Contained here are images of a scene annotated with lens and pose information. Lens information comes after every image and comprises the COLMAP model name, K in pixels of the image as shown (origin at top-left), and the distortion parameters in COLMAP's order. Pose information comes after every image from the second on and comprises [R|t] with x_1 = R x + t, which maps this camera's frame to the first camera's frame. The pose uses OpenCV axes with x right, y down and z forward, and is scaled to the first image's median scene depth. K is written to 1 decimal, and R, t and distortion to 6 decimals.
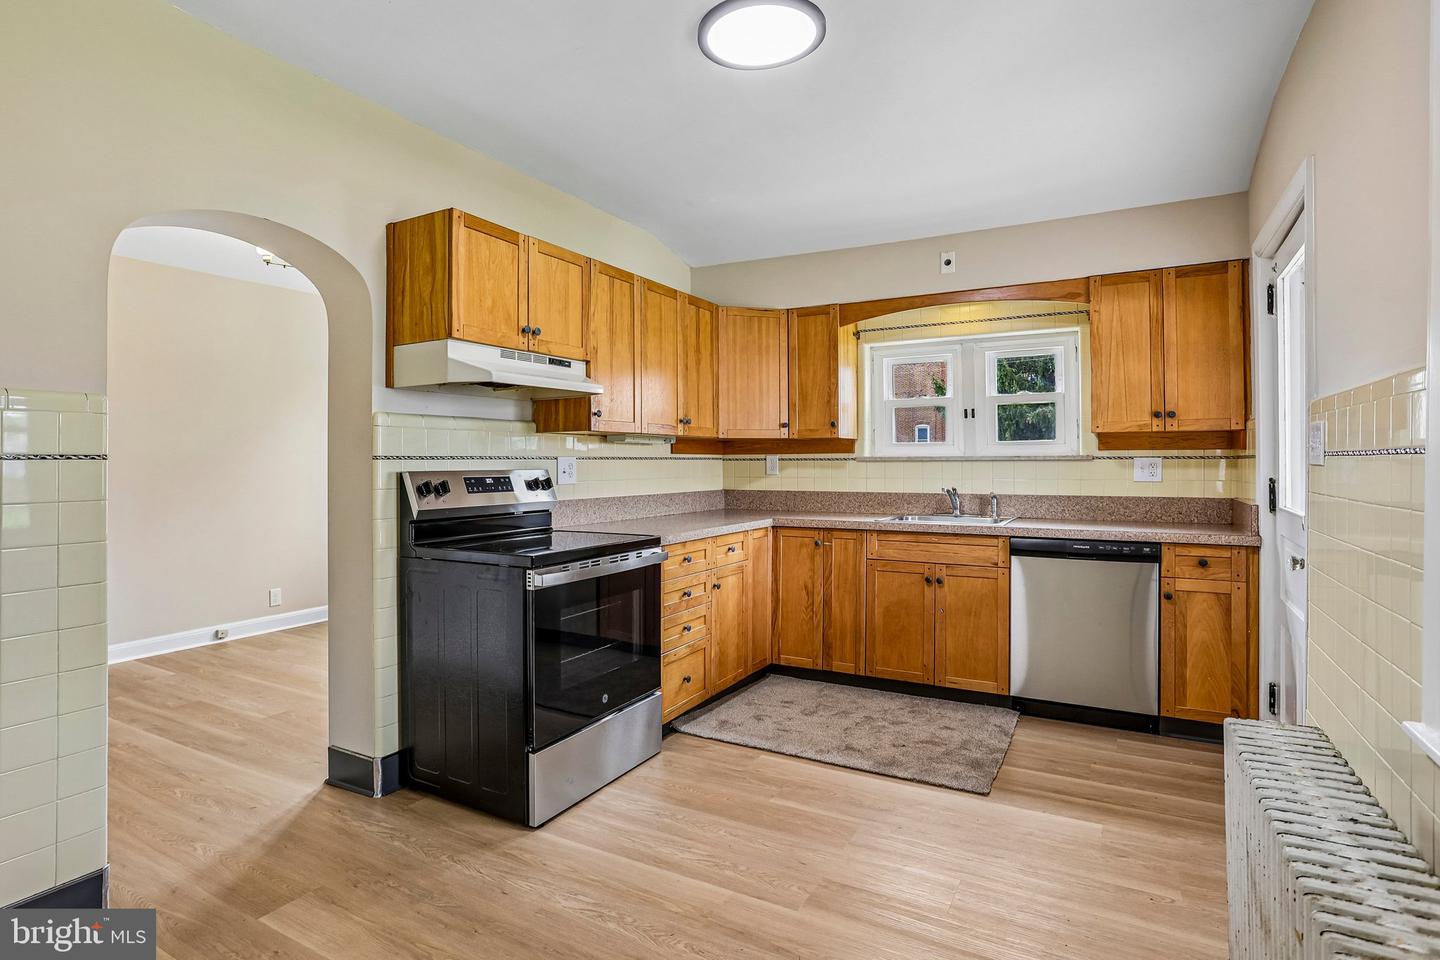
lens RADIAL K [[758.1, 0, 680.7], [0, 758.1, 463.7], [0, 0, 1]] dist [-0.055310, 0.025243]
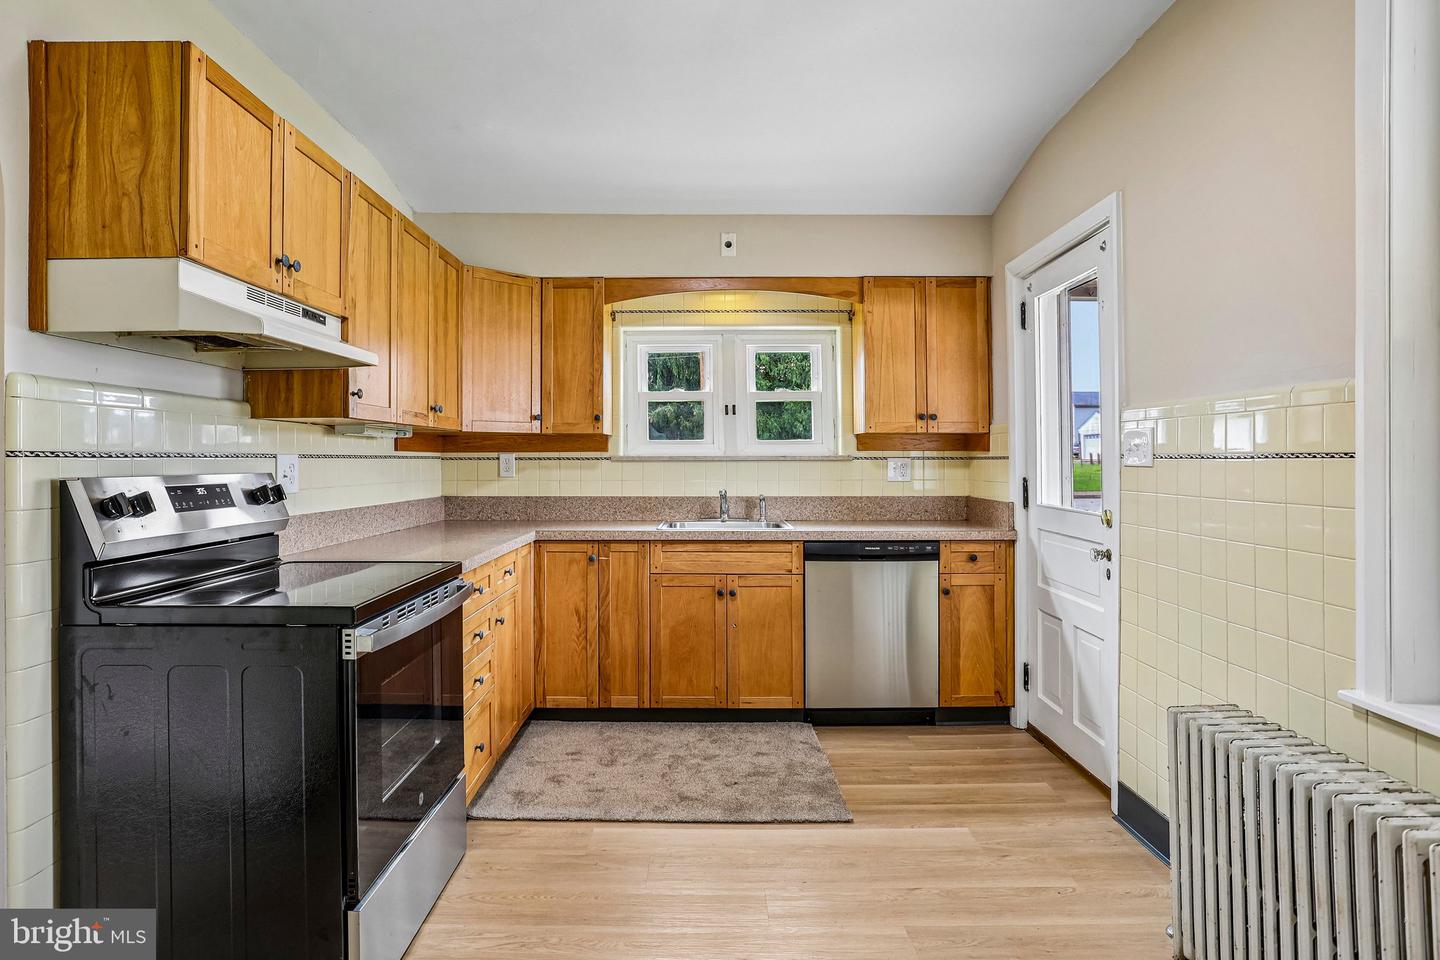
lens RADIAL K [[823.0, 0, 711.1], [0, 823.0, 462.3], [0, 0, 1]] dist [-0.059826, 0.029338]
pose [[0.861242, 0.001405, 0.508193, -0.206260], [-0.001034, 0.999999, -0.001012, -0.001449], [-0.508194, 0.000346, 0.861243, 0.174870]]
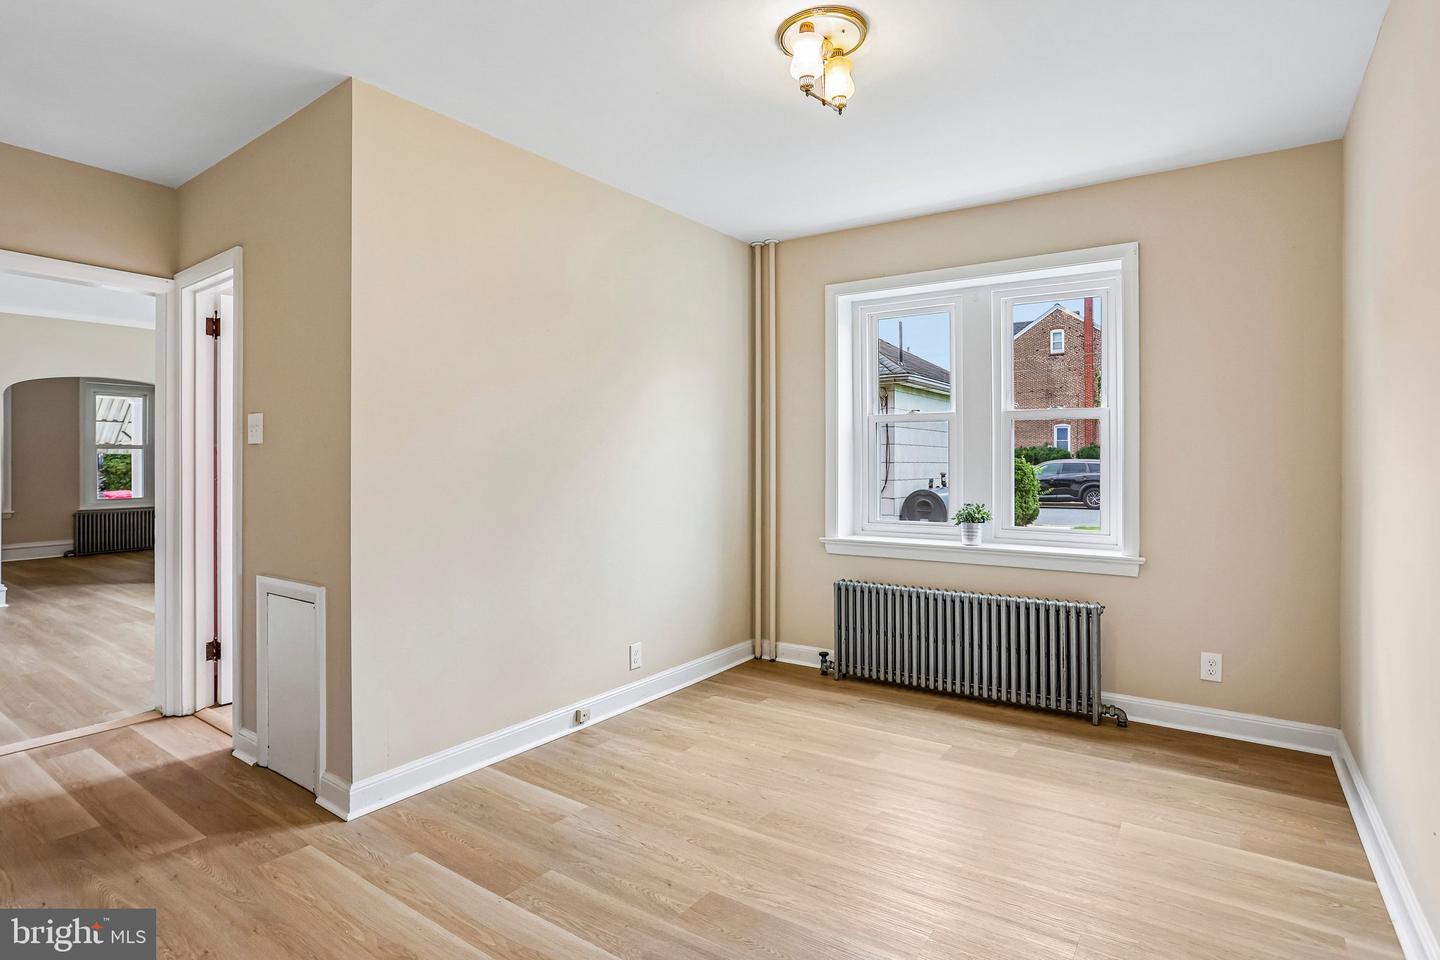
lens RADIAL K [[758.1, 0, 693.5], [0, 758.1, 467.5], [0, 0, 1]] dist [-0.055310, 0.025243]
pose [[0.996047, 0.012936, -0.087880, -0.704159], [-0.013357, 0.999902, -0.004204, 0.015372], [0.087817, 0.005361, 0.996122, 0.519919]]
